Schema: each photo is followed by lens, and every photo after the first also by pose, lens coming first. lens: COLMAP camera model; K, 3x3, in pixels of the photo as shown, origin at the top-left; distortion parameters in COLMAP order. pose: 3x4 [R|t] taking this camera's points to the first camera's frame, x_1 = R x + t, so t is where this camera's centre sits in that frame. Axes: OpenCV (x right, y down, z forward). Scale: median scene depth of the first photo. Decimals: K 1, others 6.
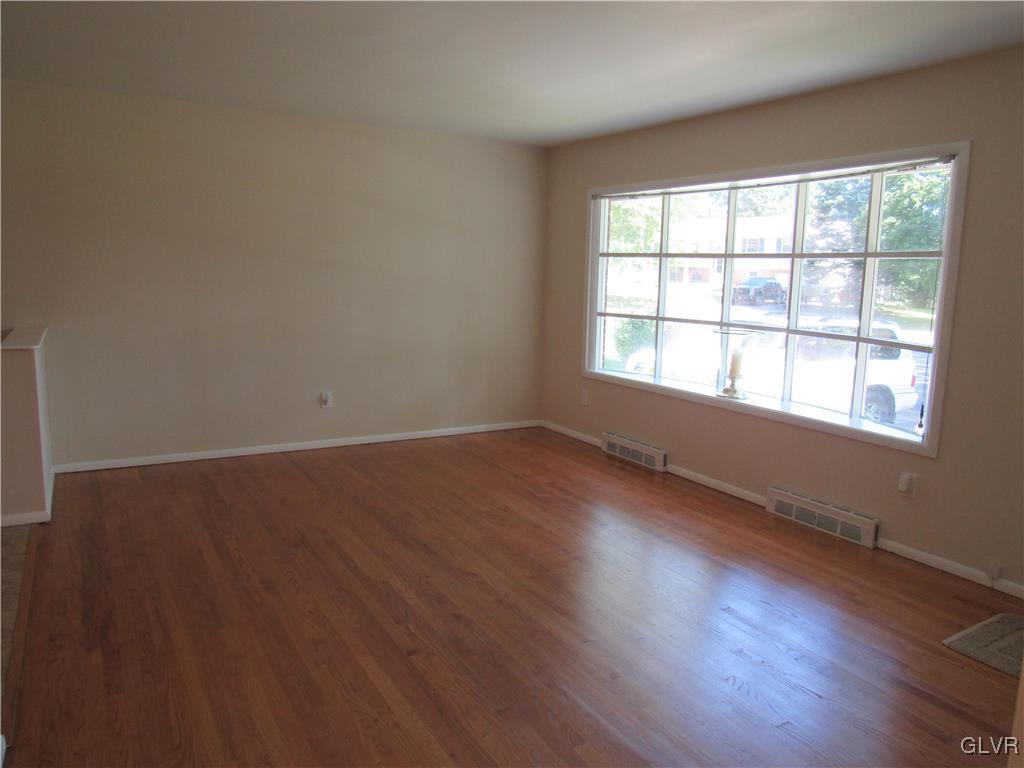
lens RADIAL K [[732.9, 0, 506.6], [0, 732.9, 379.3], [0, 0, 1]] dist [-0.001766, -0.000175]
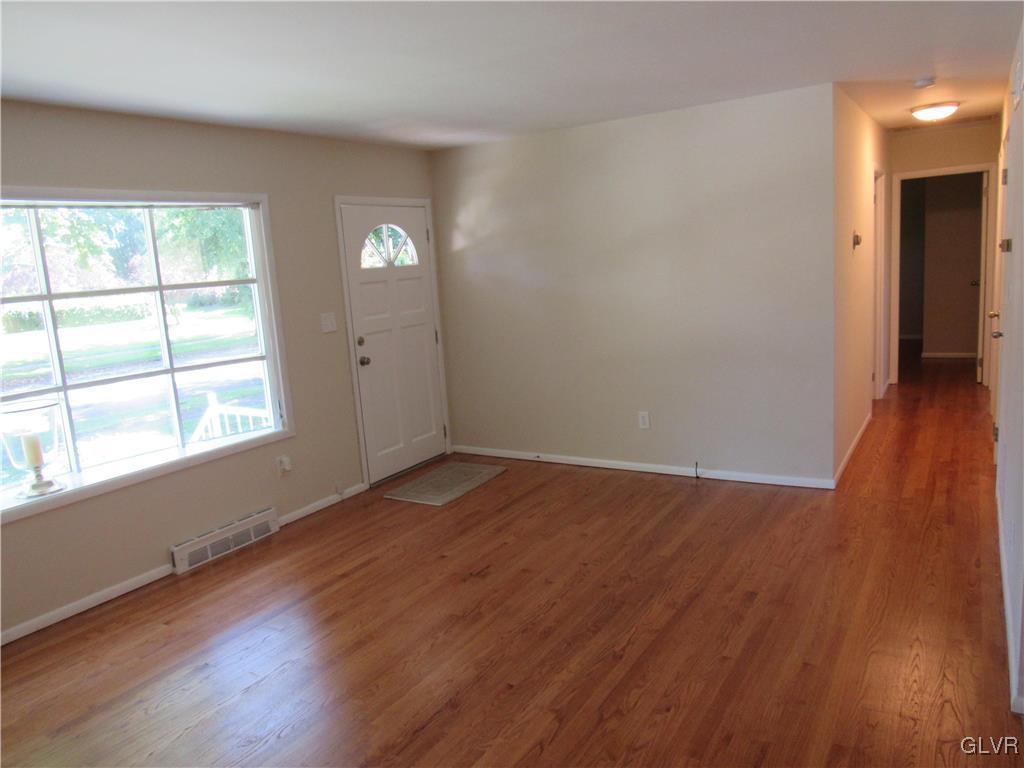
lens RADIAL K [[732.9, 0, 506.7], [0, 732.9, 389.1], [0, 0, 1]] dist [-0.001766, -0.000175]
pose [[-0.481014, -0.117847, 0.868756, -0.625149], [0.202066, 0.949343, 0.240658, -0.180076], [-0.853109, 0.291306, -0.432835, 1.054295]]
